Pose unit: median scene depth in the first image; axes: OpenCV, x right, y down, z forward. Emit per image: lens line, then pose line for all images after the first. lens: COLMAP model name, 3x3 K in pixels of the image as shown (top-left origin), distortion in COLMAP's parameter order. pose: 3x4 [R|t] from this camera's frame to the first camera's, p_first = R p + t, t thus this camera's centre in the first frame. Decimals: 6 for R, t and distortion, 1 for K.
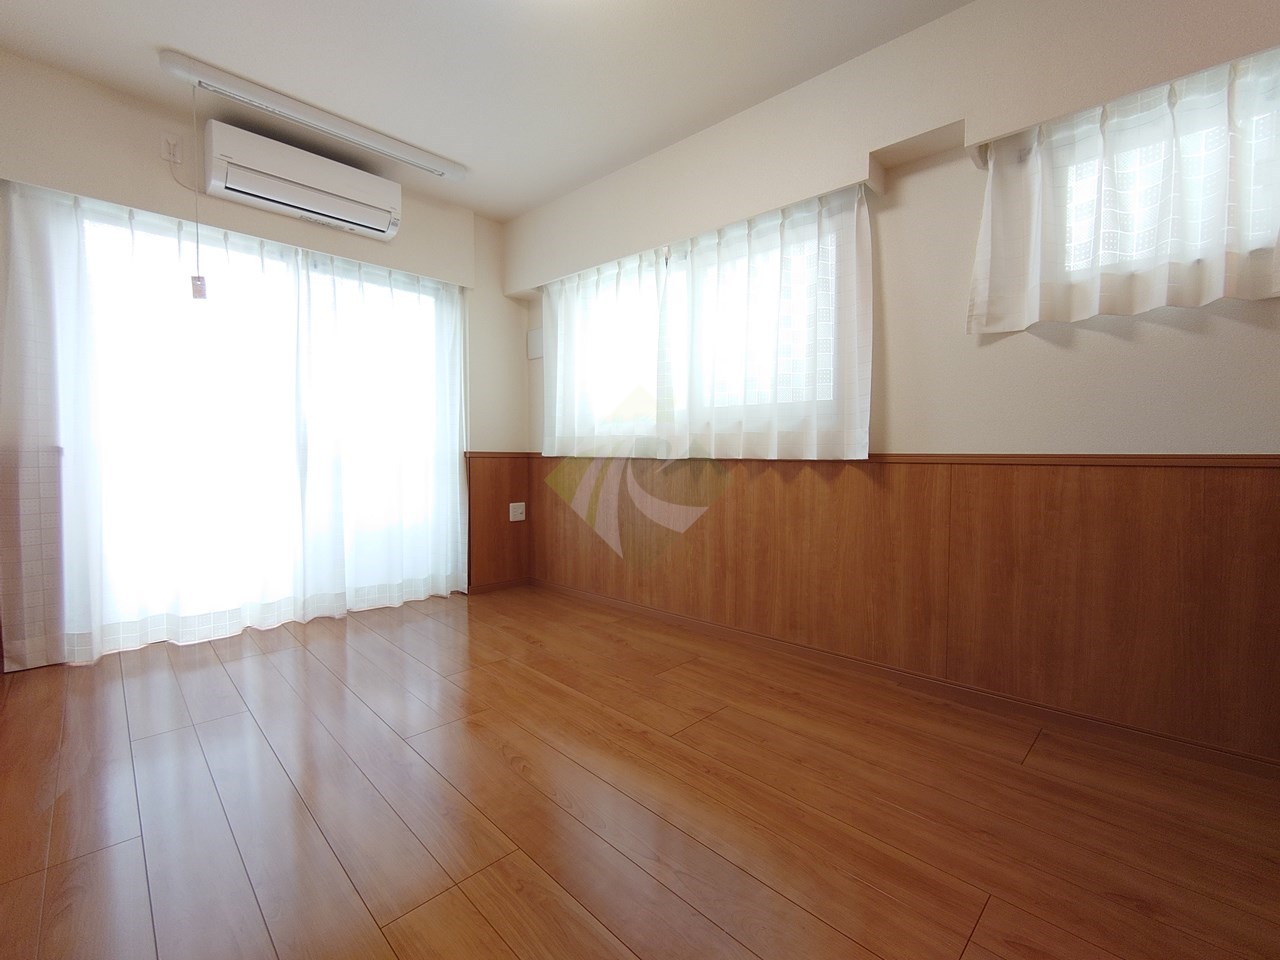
lens RADIAL K [[553.5, 0, 639.7], [0, 553.5, 475.8], [0, 0, 1]] dist [-0.003133, -0.000378]
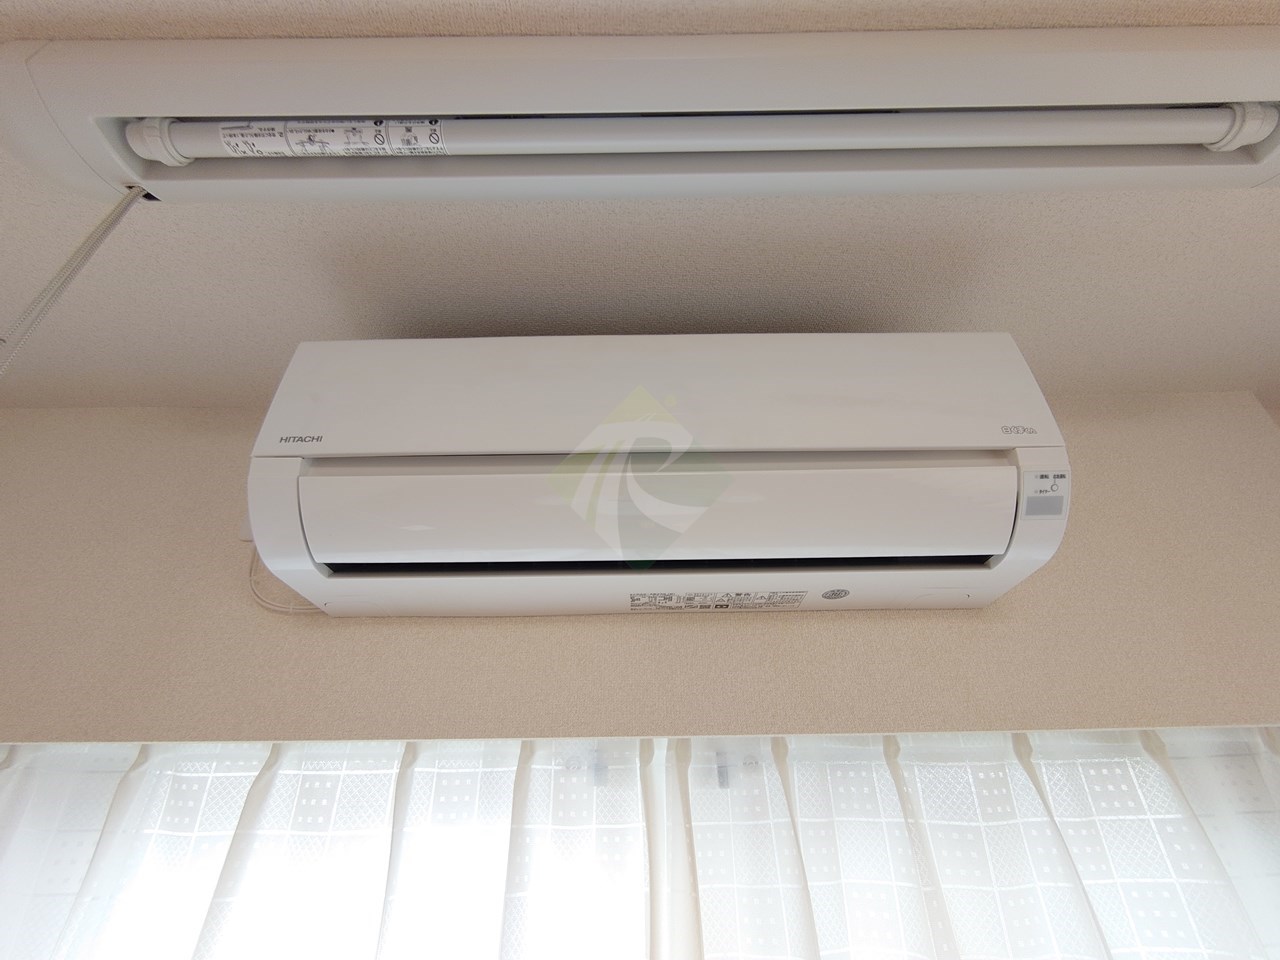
lens RADIAL K [[553.5, 0, 637.0], [0, 553.5, 482.2], [0, 0, 1]] dist [-0.003133, -0.000378]
pose [[0.710357, -0.387343, -0.587672, -0.424606], [-0.010239, 0.829173, -0.558898, -0.354772], [0.703767, 0.403034, 0.585043, 0.787589]]
